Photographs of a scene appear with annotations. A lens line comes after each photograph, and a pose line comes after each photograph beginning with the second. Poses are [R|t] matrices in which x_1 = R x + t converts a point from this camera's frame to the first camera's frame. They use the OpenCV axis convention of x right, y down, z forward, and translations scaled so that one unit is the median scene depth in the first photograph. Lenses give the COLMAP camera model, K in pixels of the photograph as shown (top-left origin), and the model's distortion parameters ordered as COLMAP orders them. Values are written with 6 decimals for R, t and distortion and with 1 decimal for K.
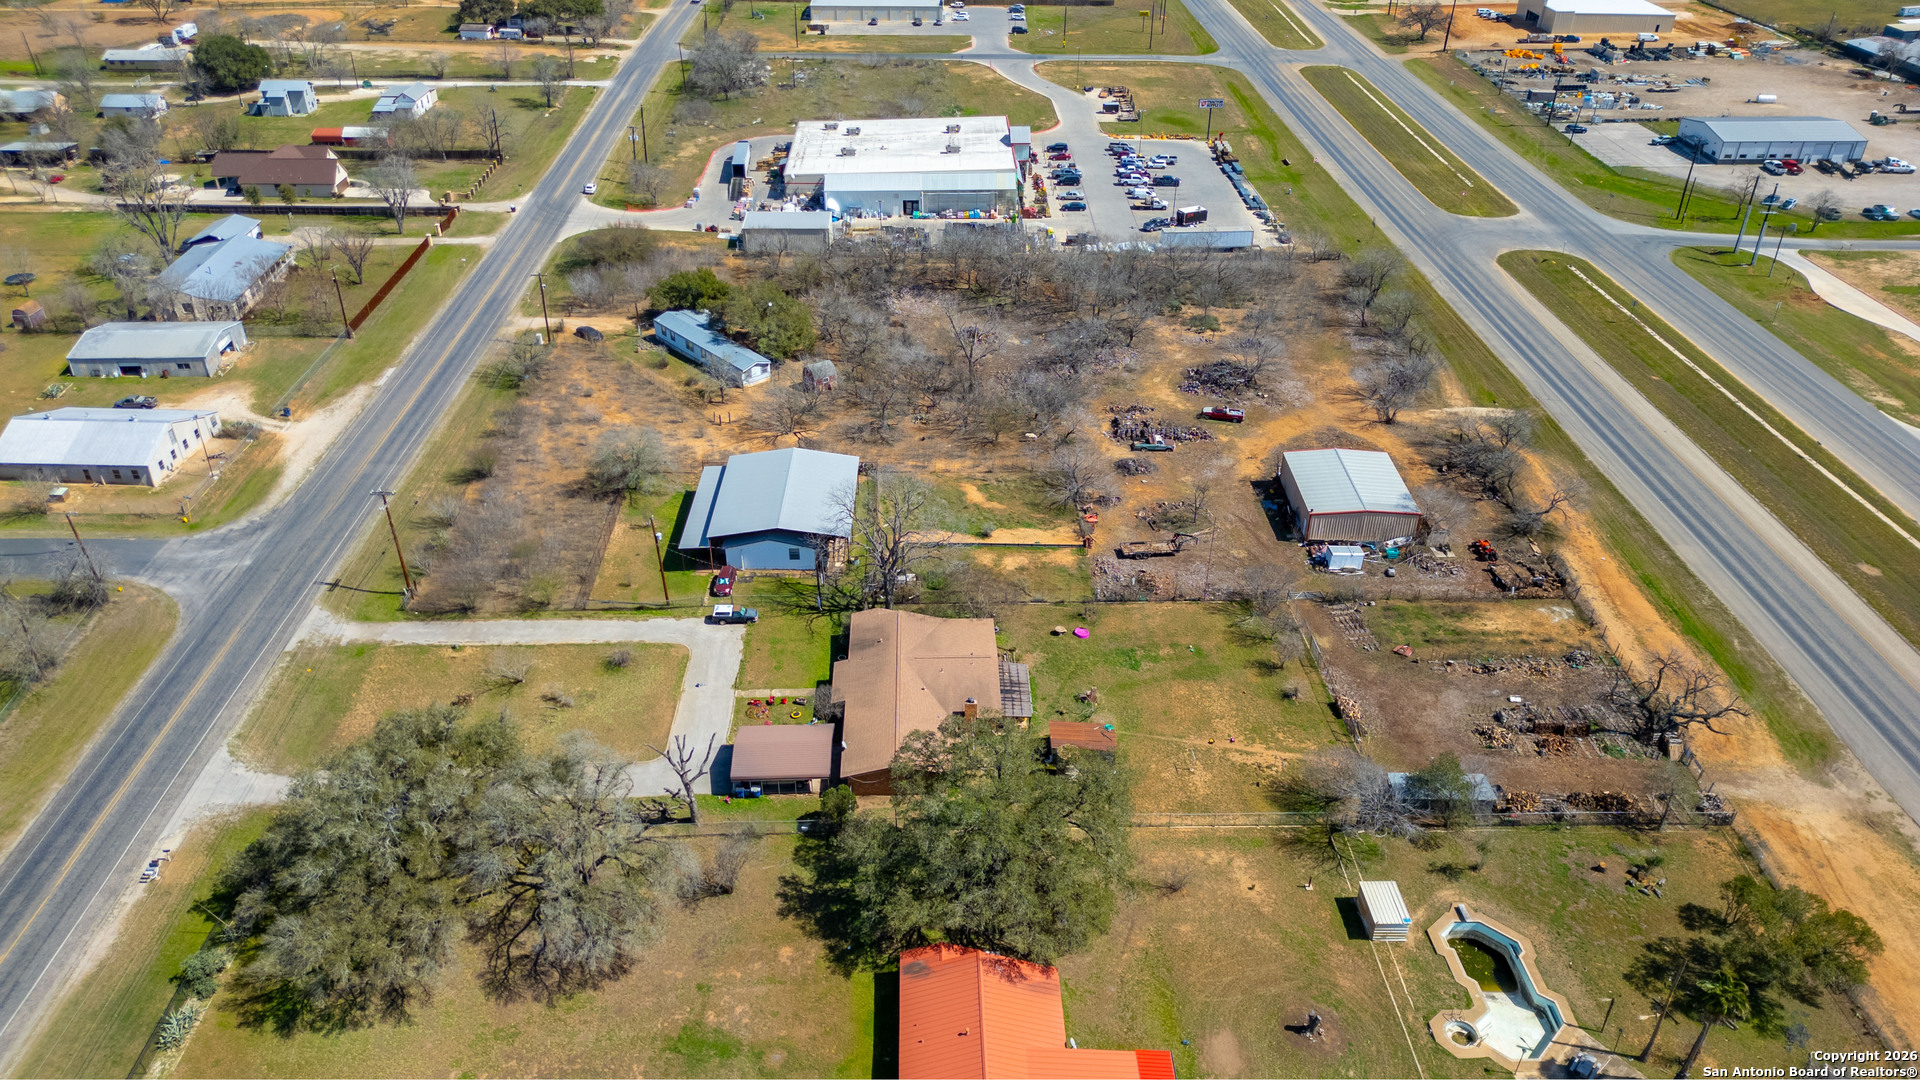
lens RADIAL K [[1336.5, 0, 951.6], [0, 1336.5, 538.4], [0, 0, 1]] dist [0.085060, -0.089390]
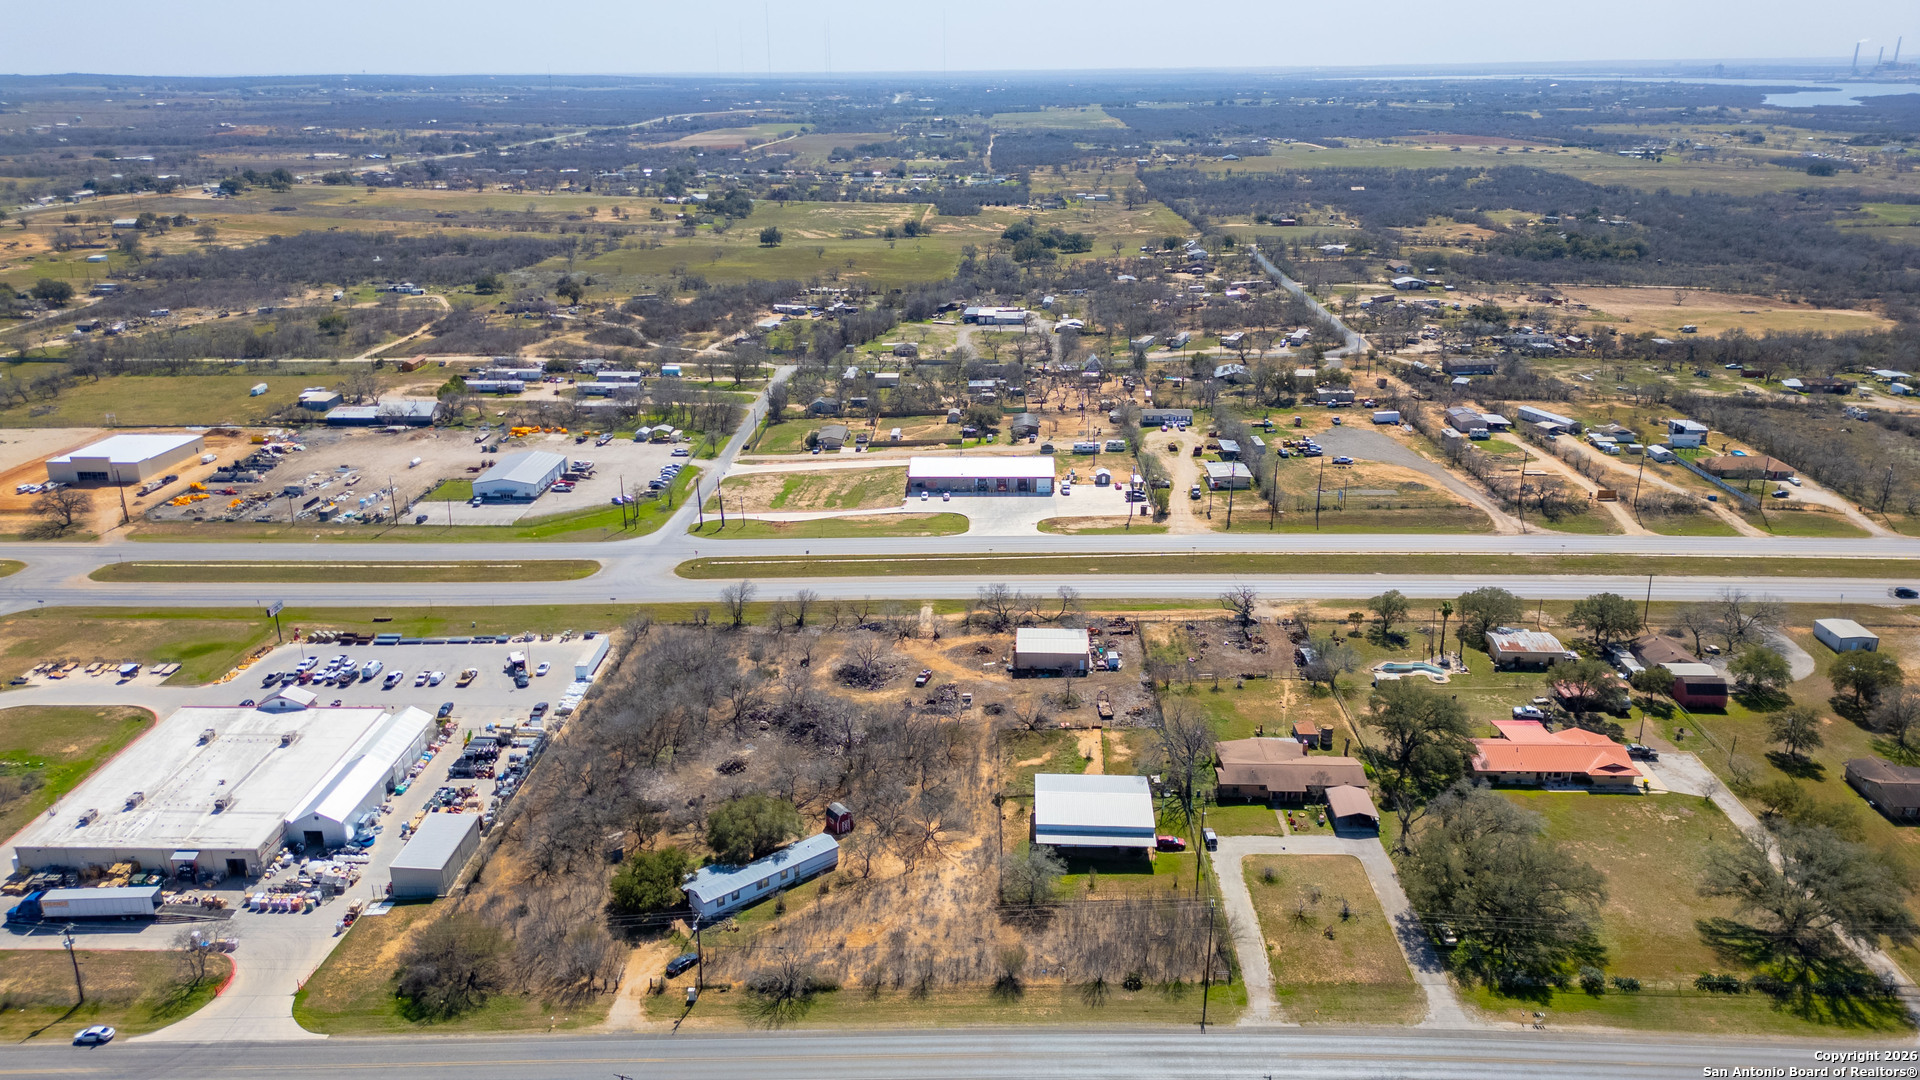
lens RADIAL K [[1336.5, 0, 951.6], [0, 1336.5, 538.4], [0, 0, 1]] dist [0.085060, -0.089390]
pose [[0.053938, -0.335043, 0.940658, -1.156122], [0.535897, 0.804585, 0.255848, -0.587470], [-0.842559, 0.490295, 0.222946, 0.567737]]
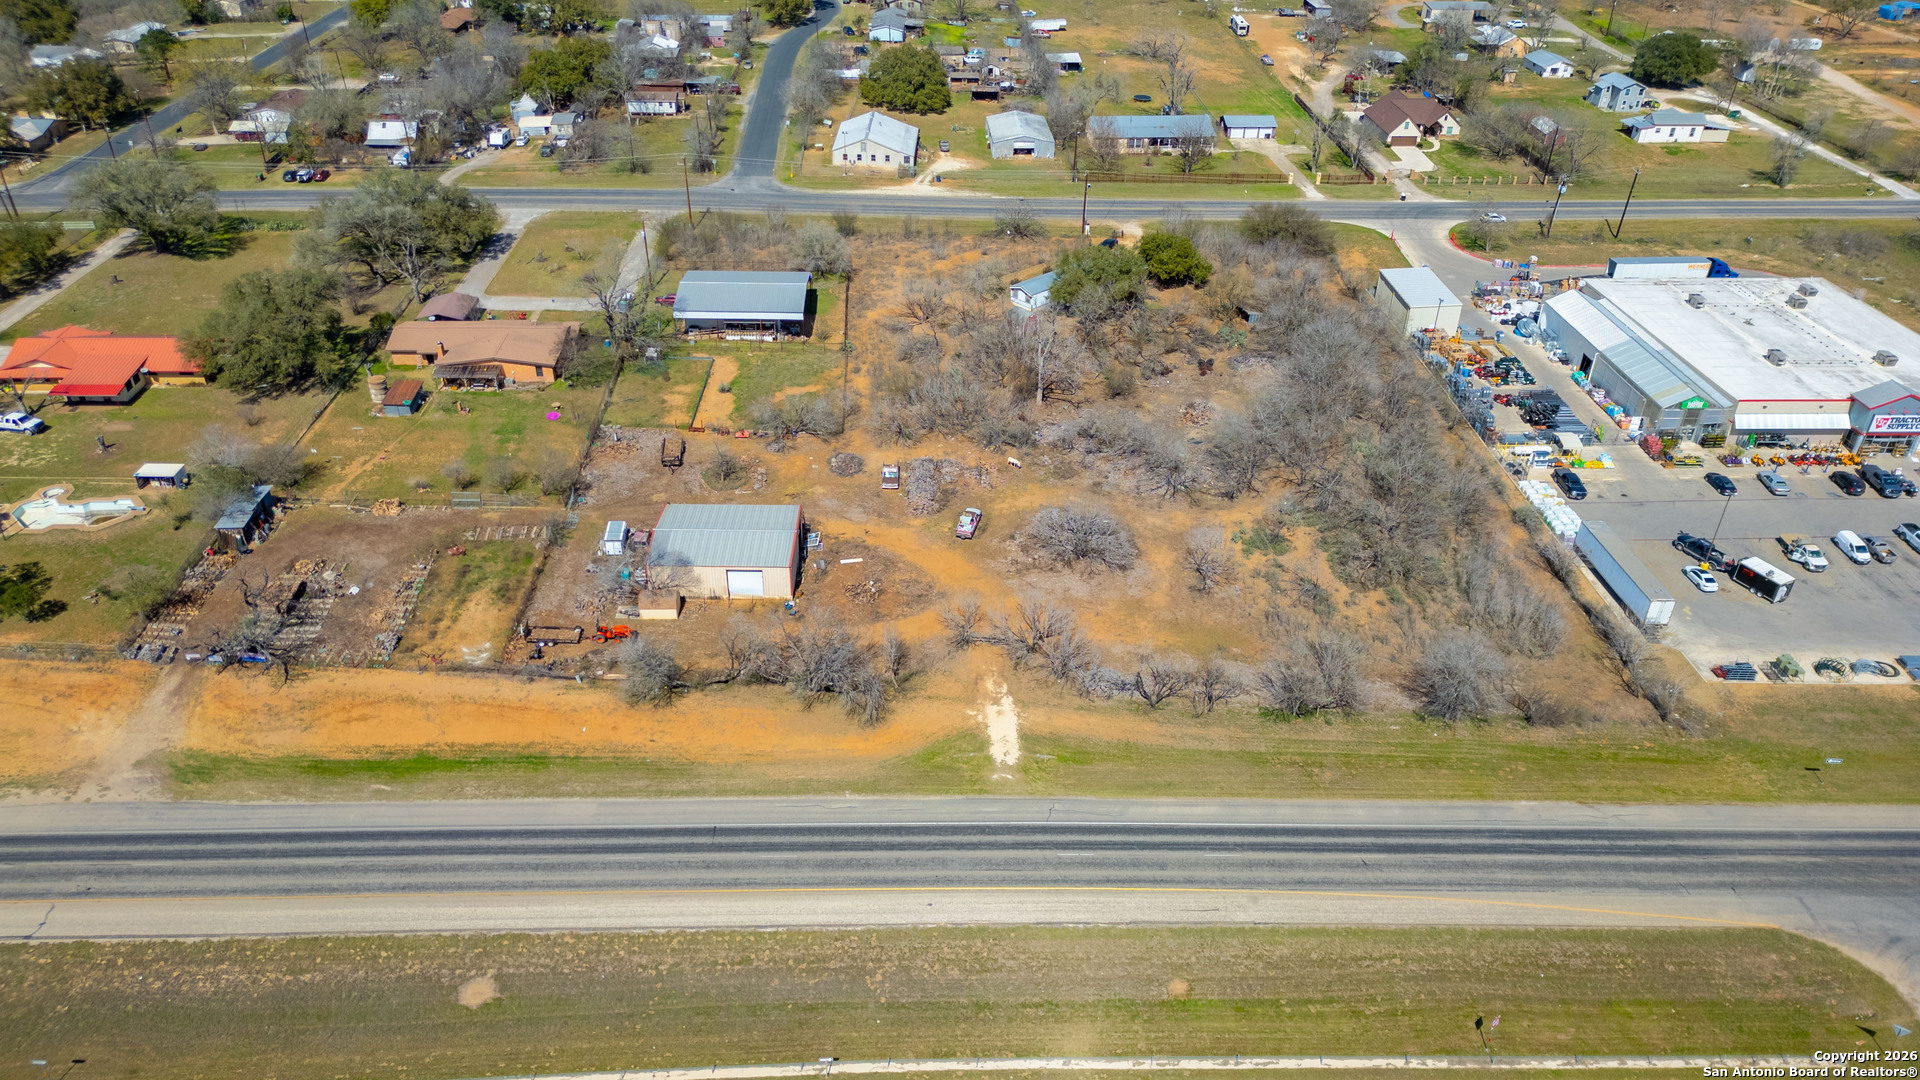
lens RADIAL K [[1336.5, 0, 951.6], [0, 1336.5, 538.4], [0, 0, 1]] dist [0.085060, -0.089390]
pose [[0.018810, 0.531146, -0.847072, 0.926583], [-0.543424, 0.716585, 0.437259, -0.450488], [0.839247, 0.452095, 0.302116, 0.745491]]
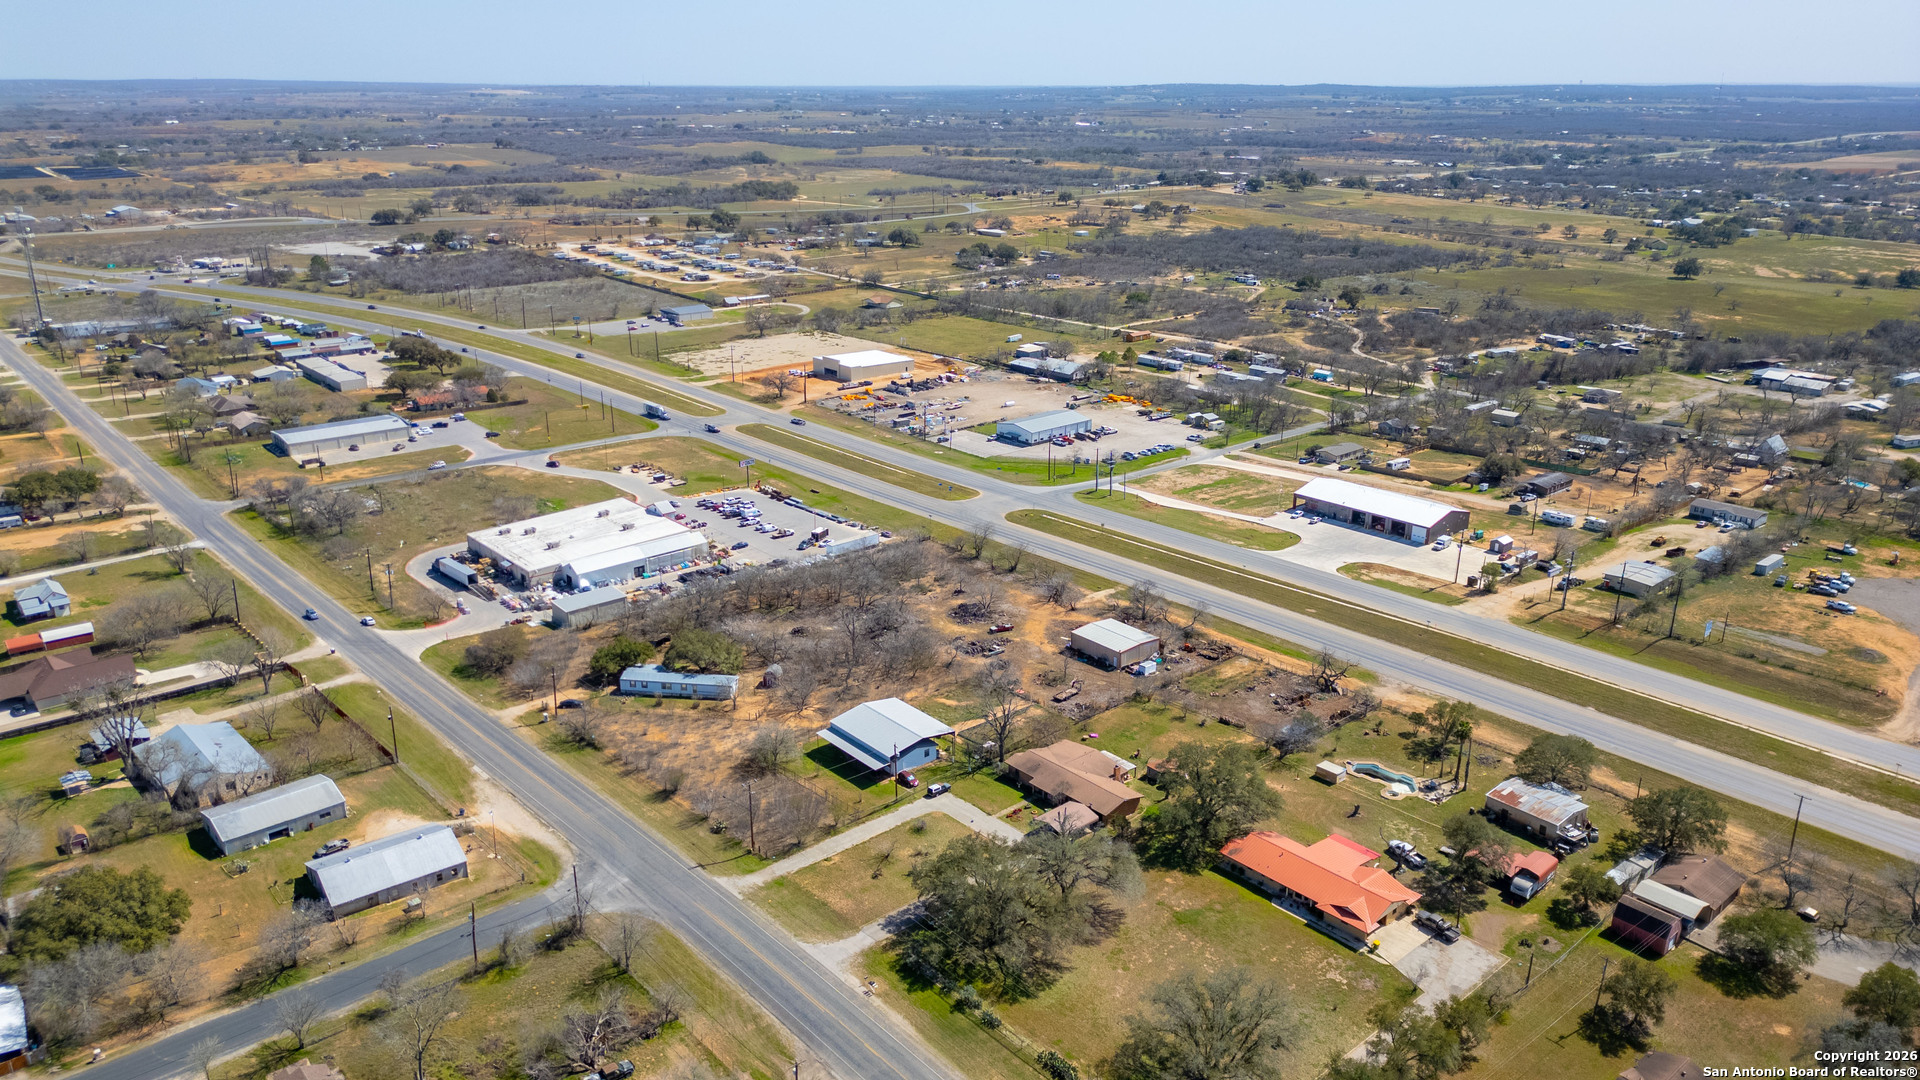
lens RADIAL K [[1336.5, 0, 951.6], [0, 1336.5, 538.4], [0, 0, 1]] dist [0.085060, -0.089390]
pose [[0.767464, -0.209163, 0.606012, -0.847616], [0.340620, 0.933856, -0.109050, -0.037164], [-0.543118, 0.290111, 0.787946, -0.326759]]
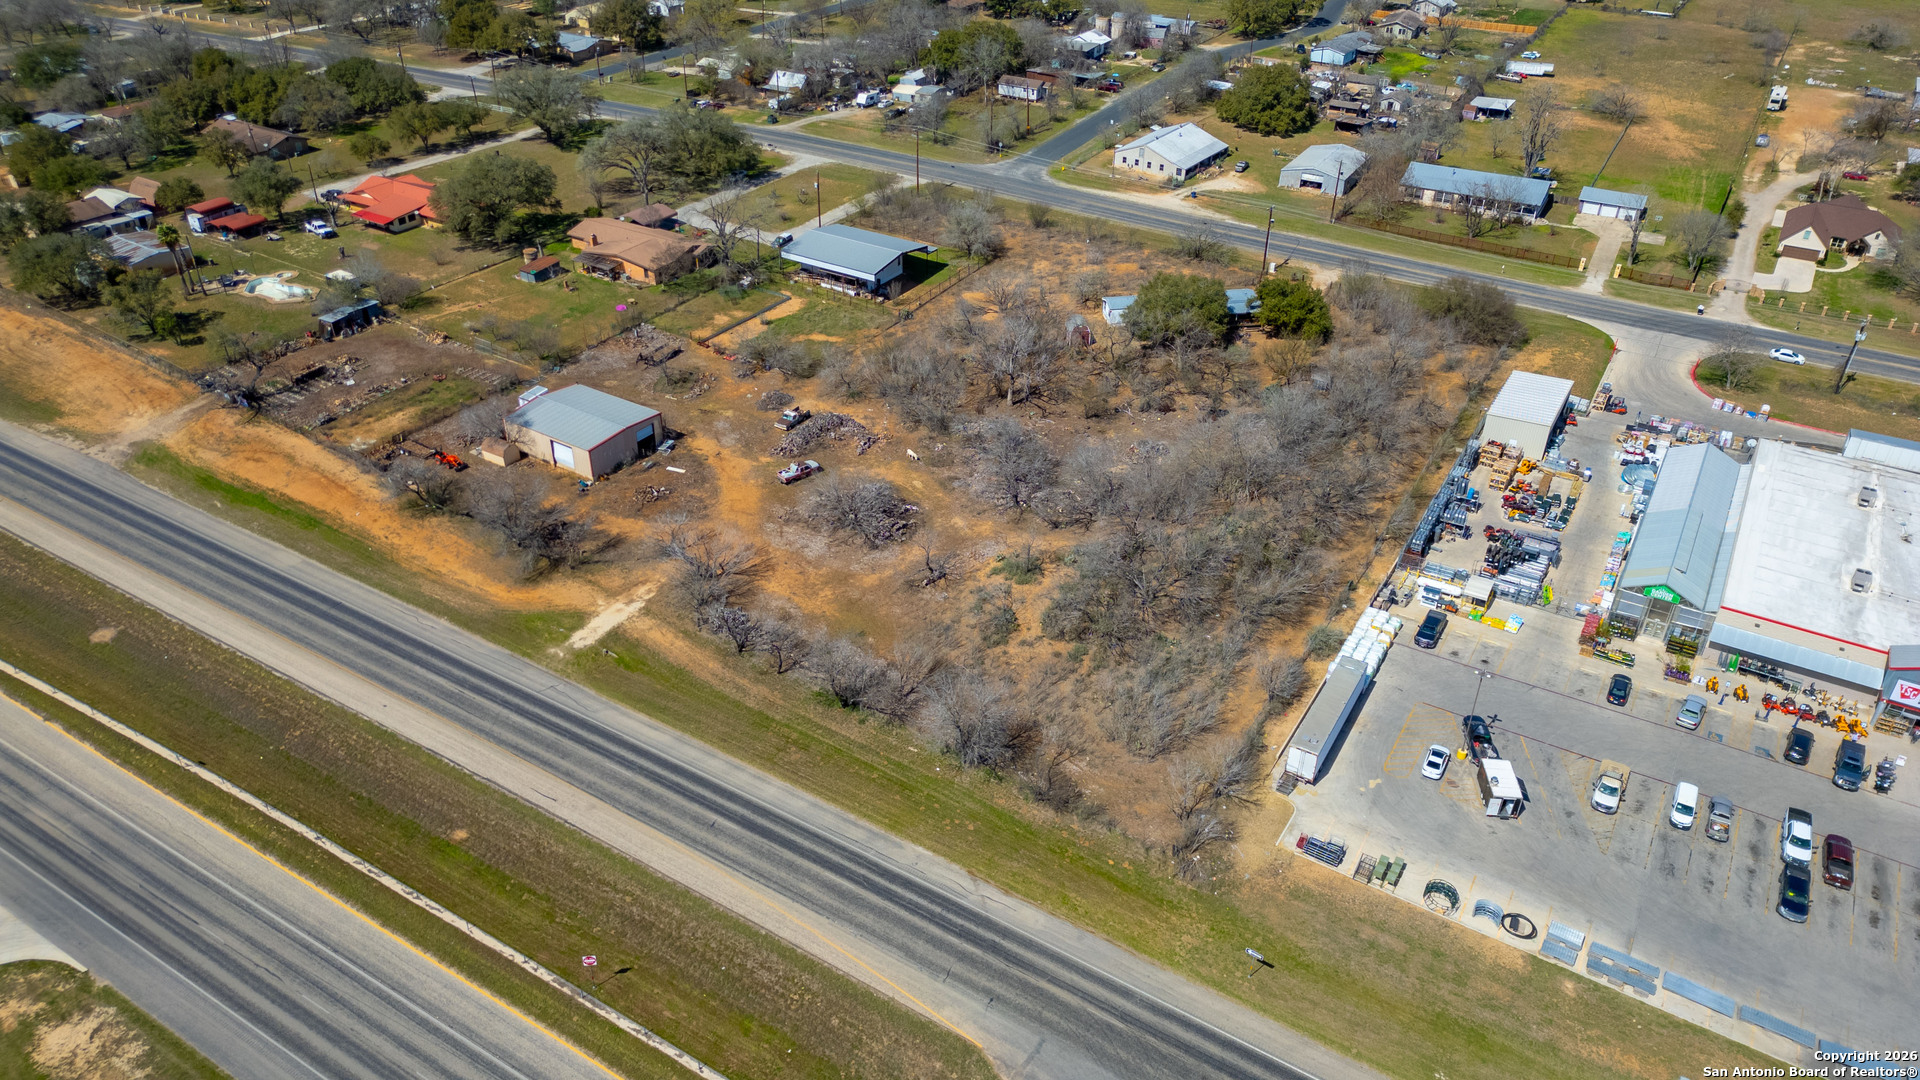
lens RADIAL K [[1336.5, 0, 951.6], [0, 1336.5, 538.4], [0, 0, 1]] dist [0.085060, -0.089390]
pose [[-0.536979, 0.443648, -0.717516, 0.826807], [-0.457614, 0.561341, 0.689555, -0.749253], [0.708691, 0.698622, -0.098409, 1.203493]]
